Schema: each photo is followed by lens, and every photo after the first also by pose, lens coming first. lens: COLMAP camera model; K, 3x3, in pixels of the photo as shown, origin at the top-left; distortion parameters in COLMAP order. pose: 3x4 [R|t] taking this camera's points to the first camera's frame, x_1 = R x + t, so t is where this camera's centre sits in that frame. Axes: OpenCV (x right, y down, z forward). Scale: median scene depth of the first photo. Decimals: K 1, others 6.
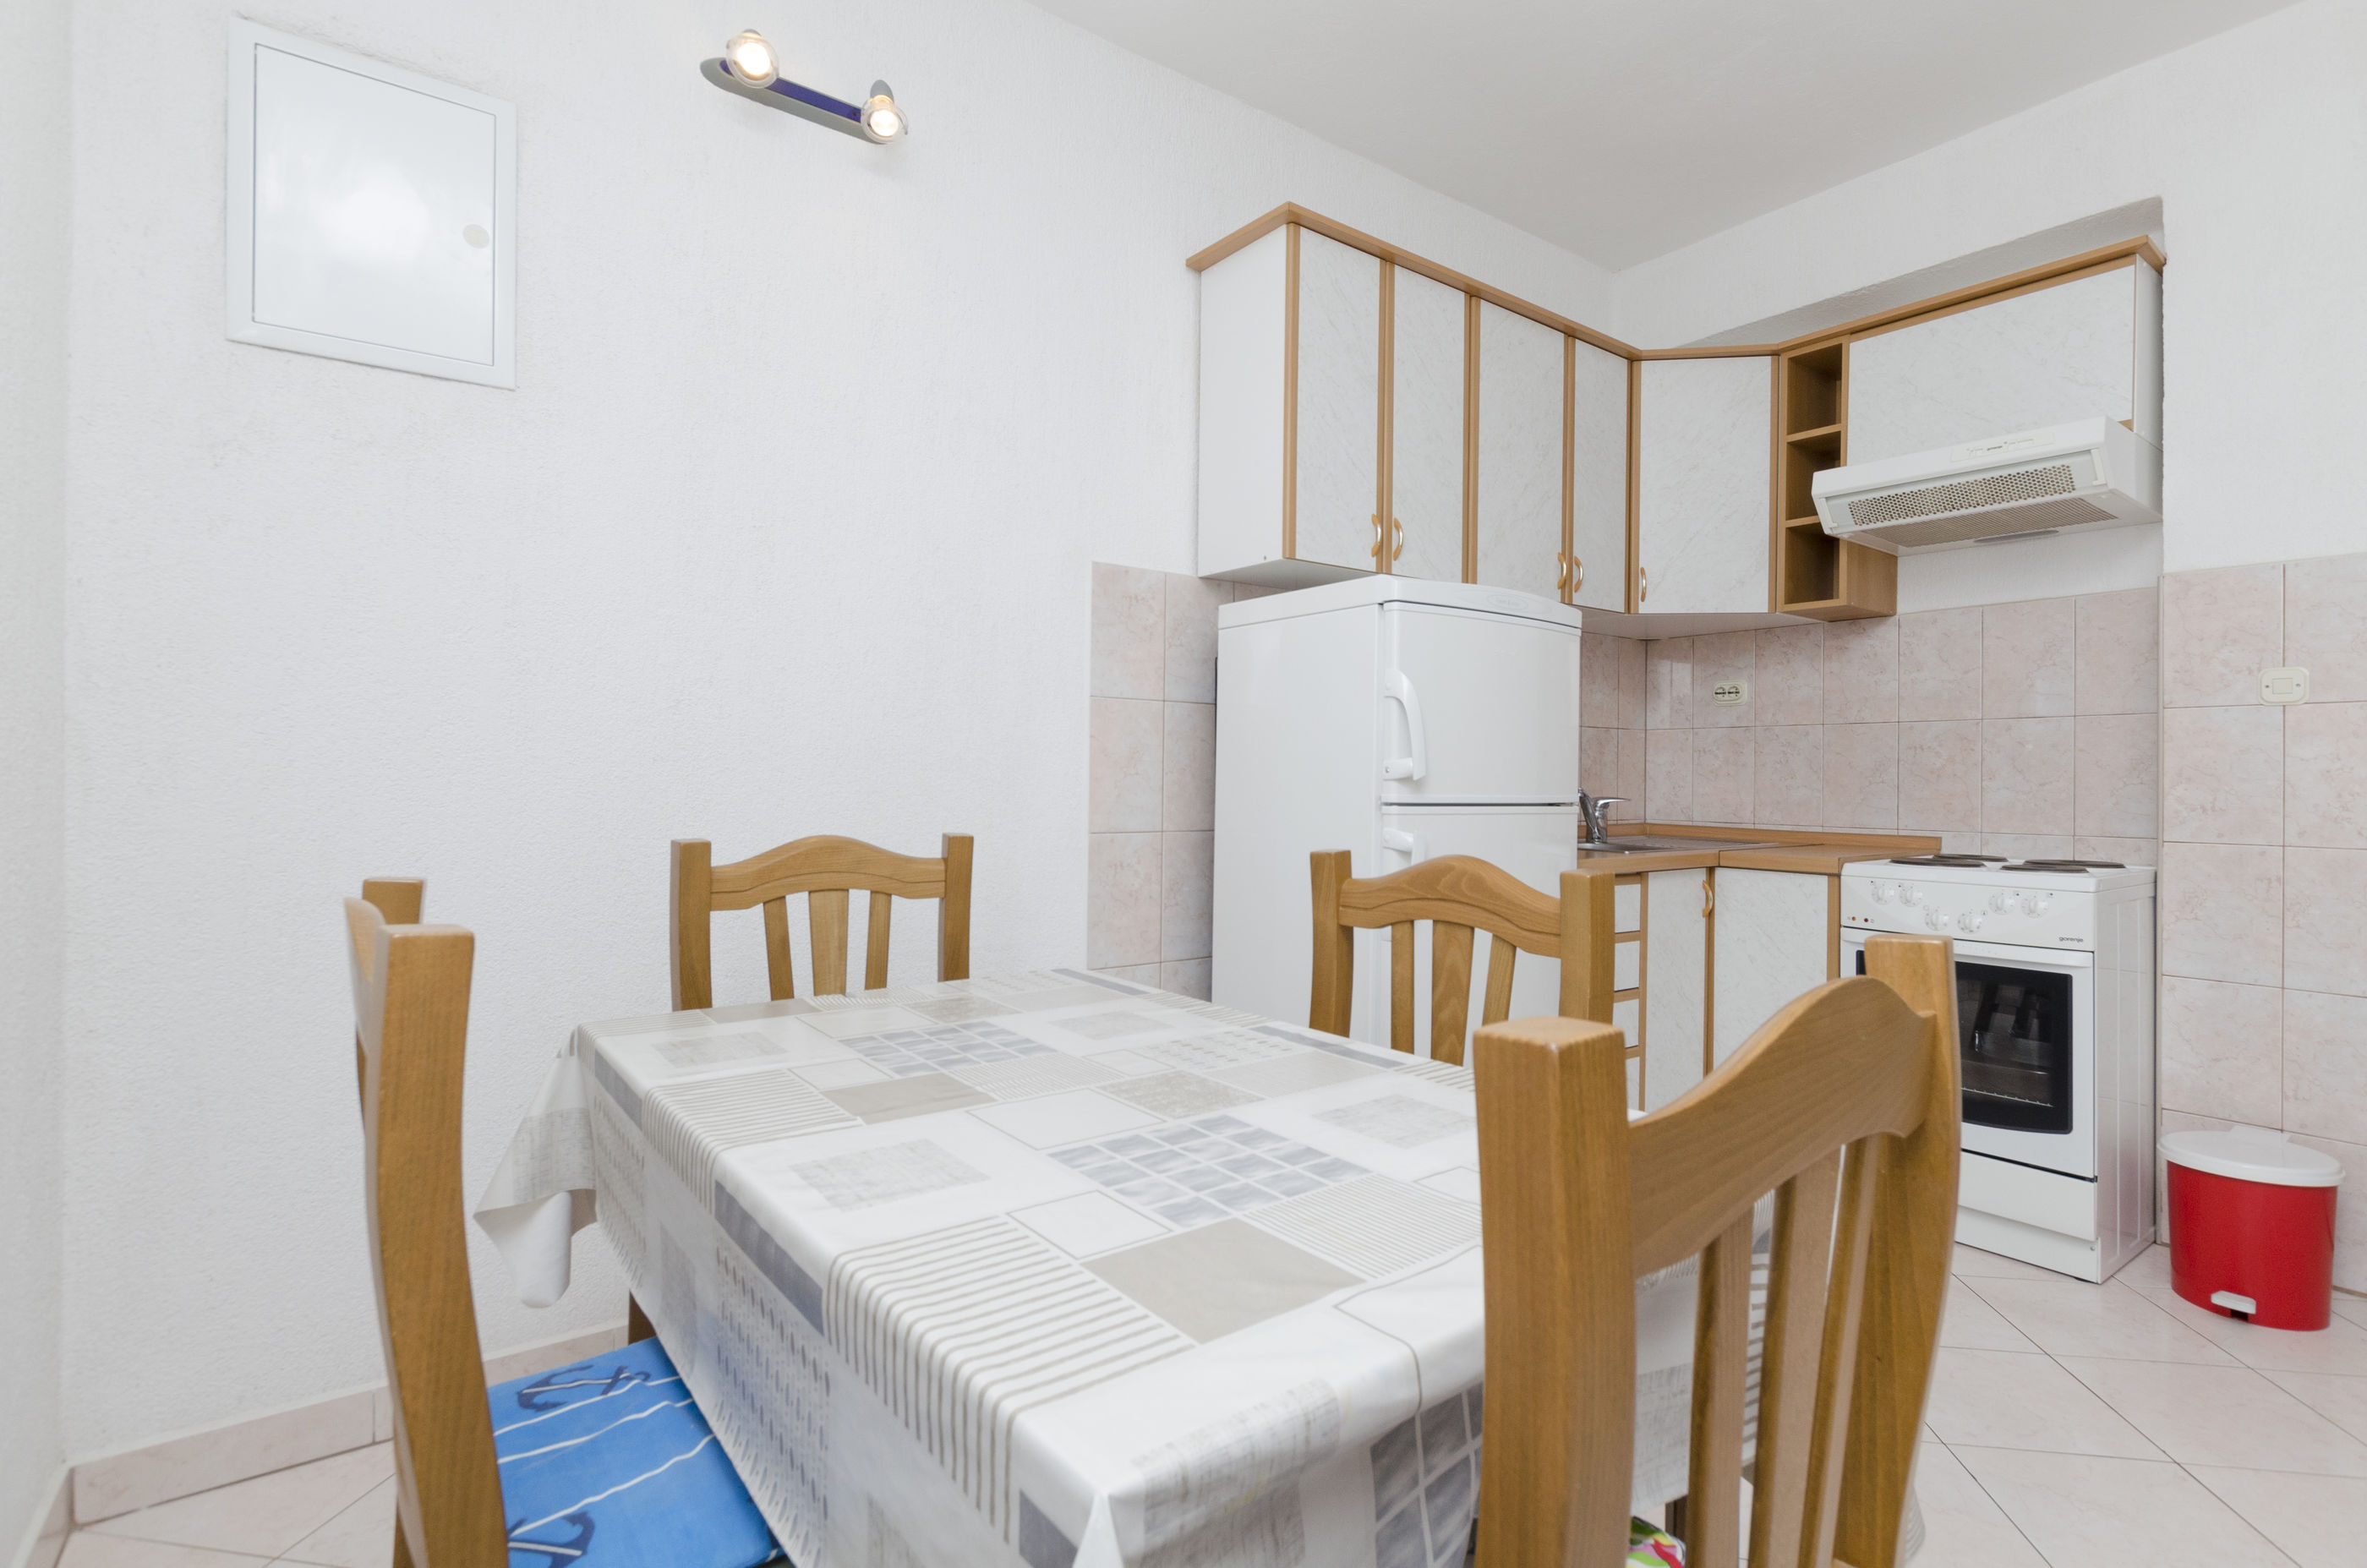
lens RADIAL K [[1128.2, 0, 1181.1], [0, 1128.2, 769.7], [0, 0, 1]] dist [-0.001338, 0.000207]
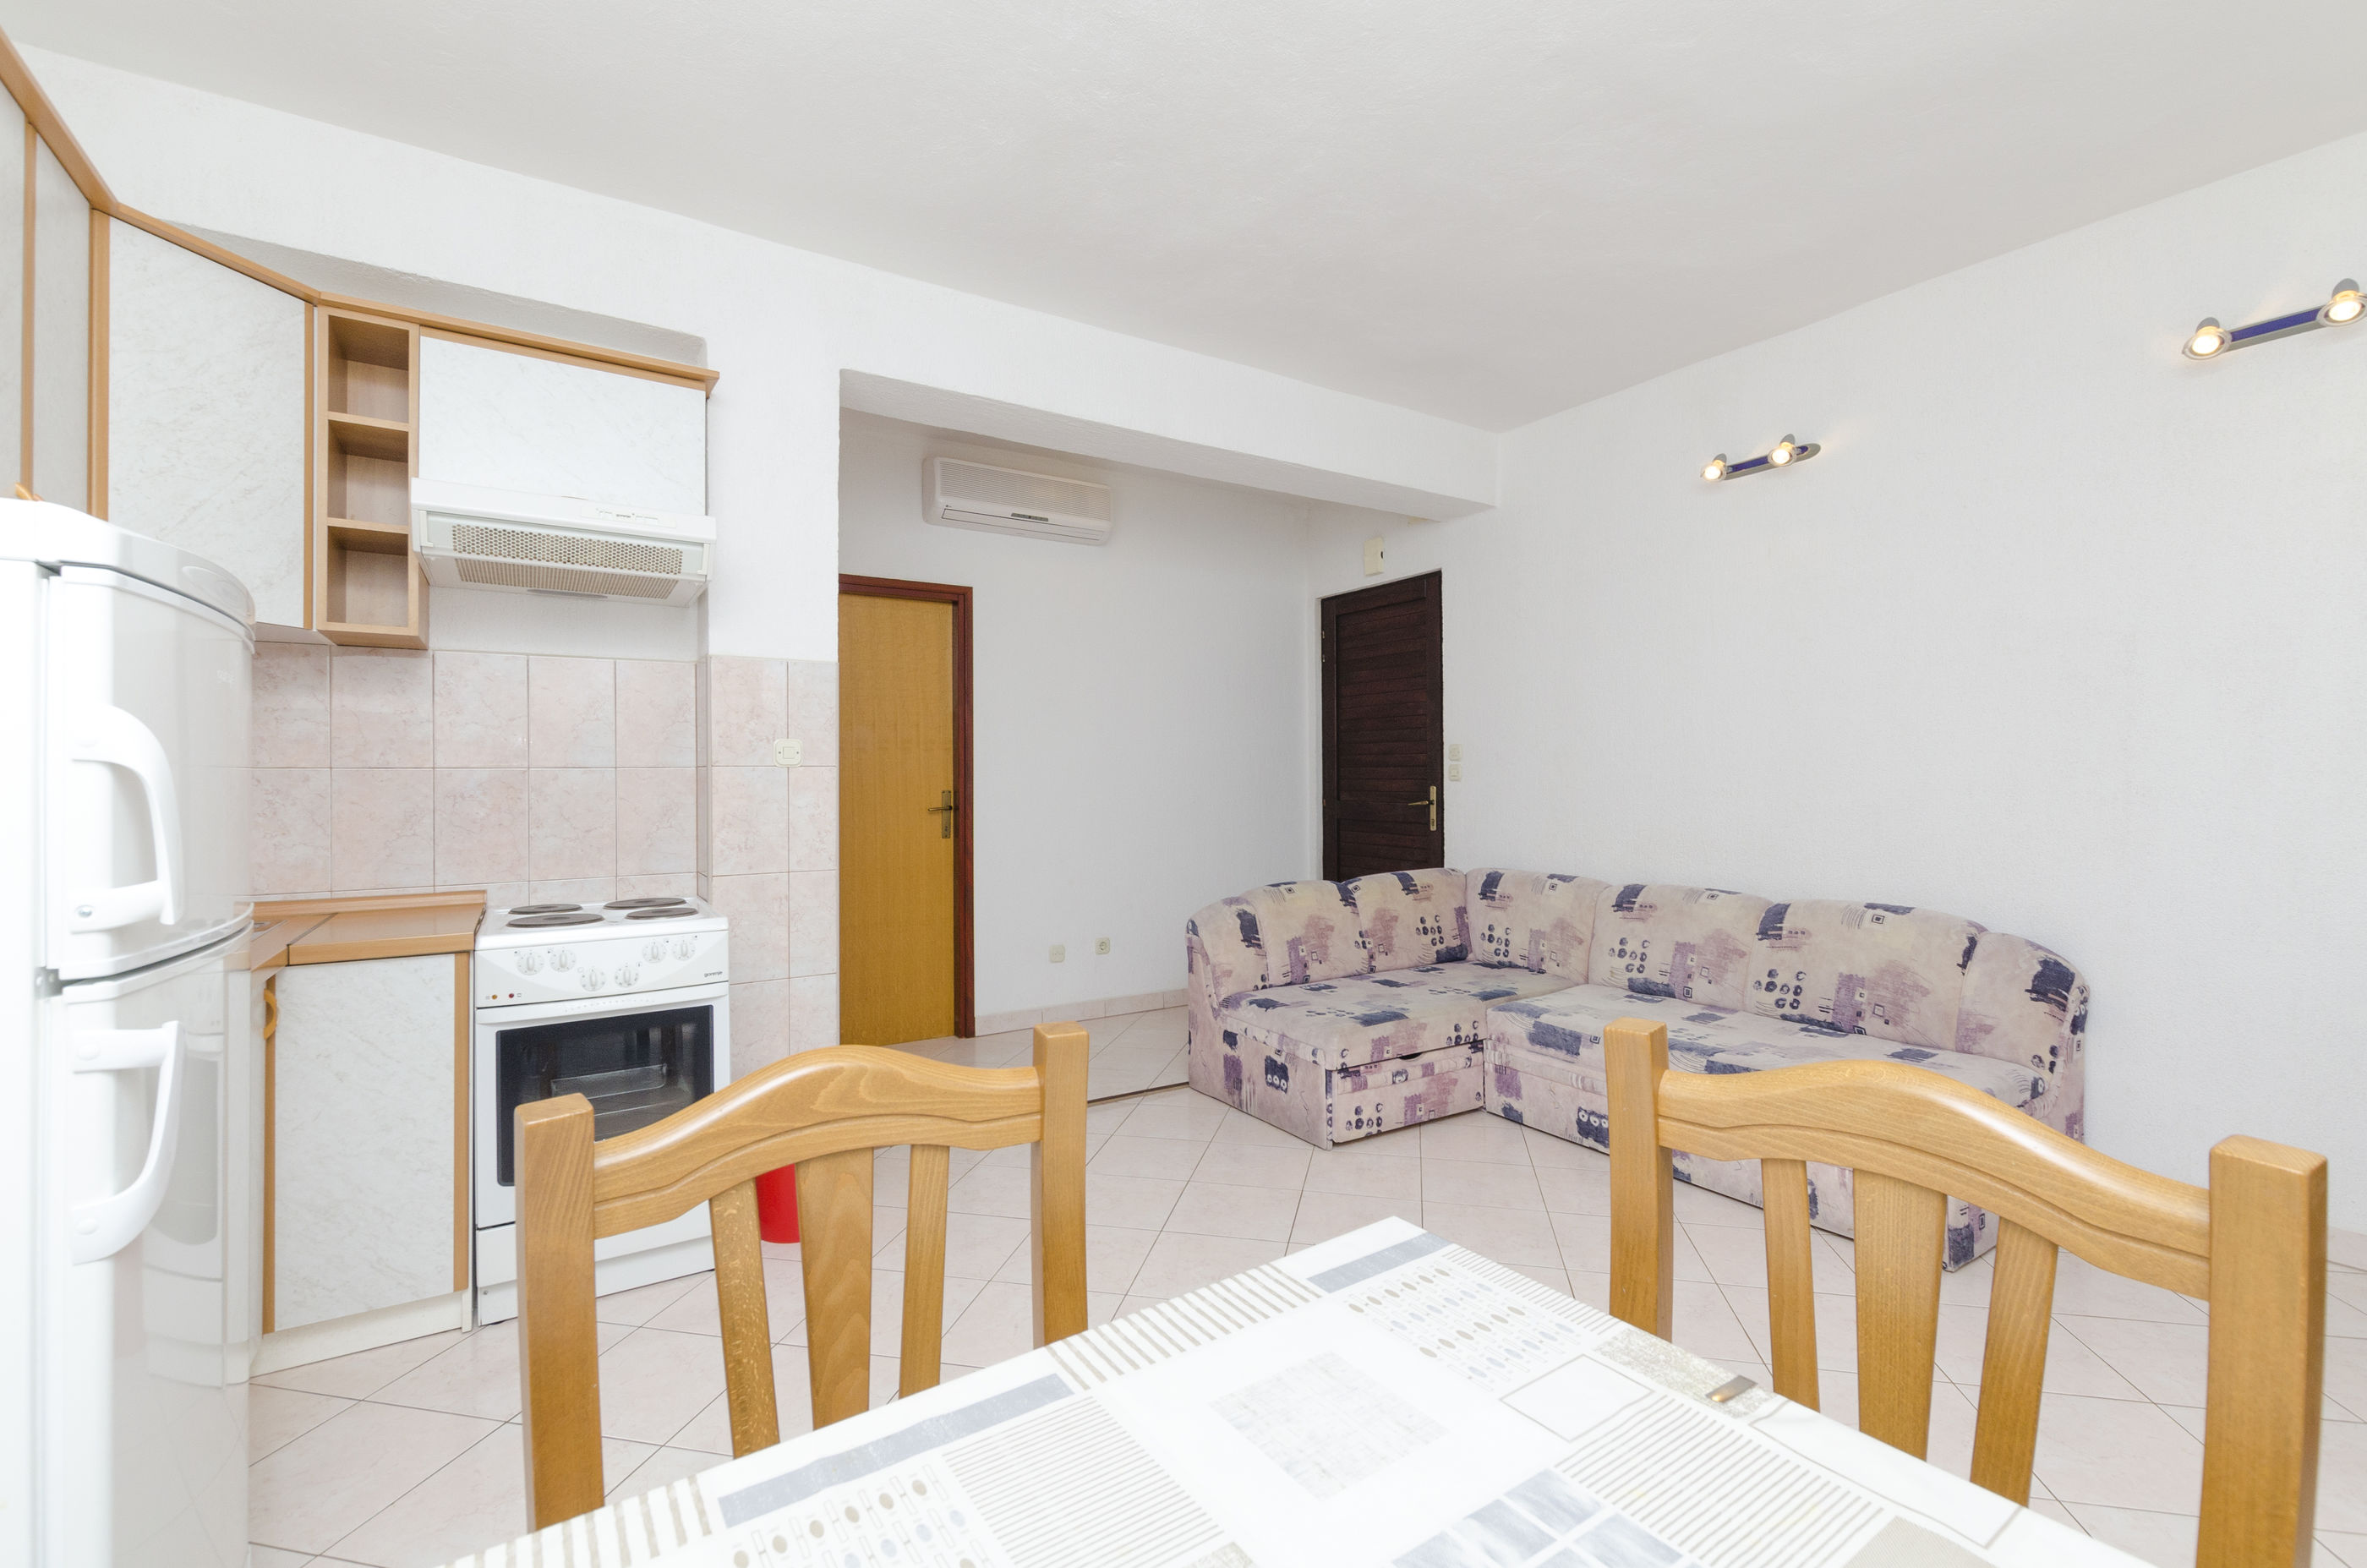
lens RADIAL K [[1028.4, 0, 1187.3], [0, 1028.4, 771.6], [0, 0, 1]] dist [0.001236, -0.005154]
pose [[0.039839, -0.006170, 0.999187, -0.206301], [0.000266, 0.999981, 0.006165, -0.054295], [-0.999206, 0.000020, 0.039839, 0.437864]]
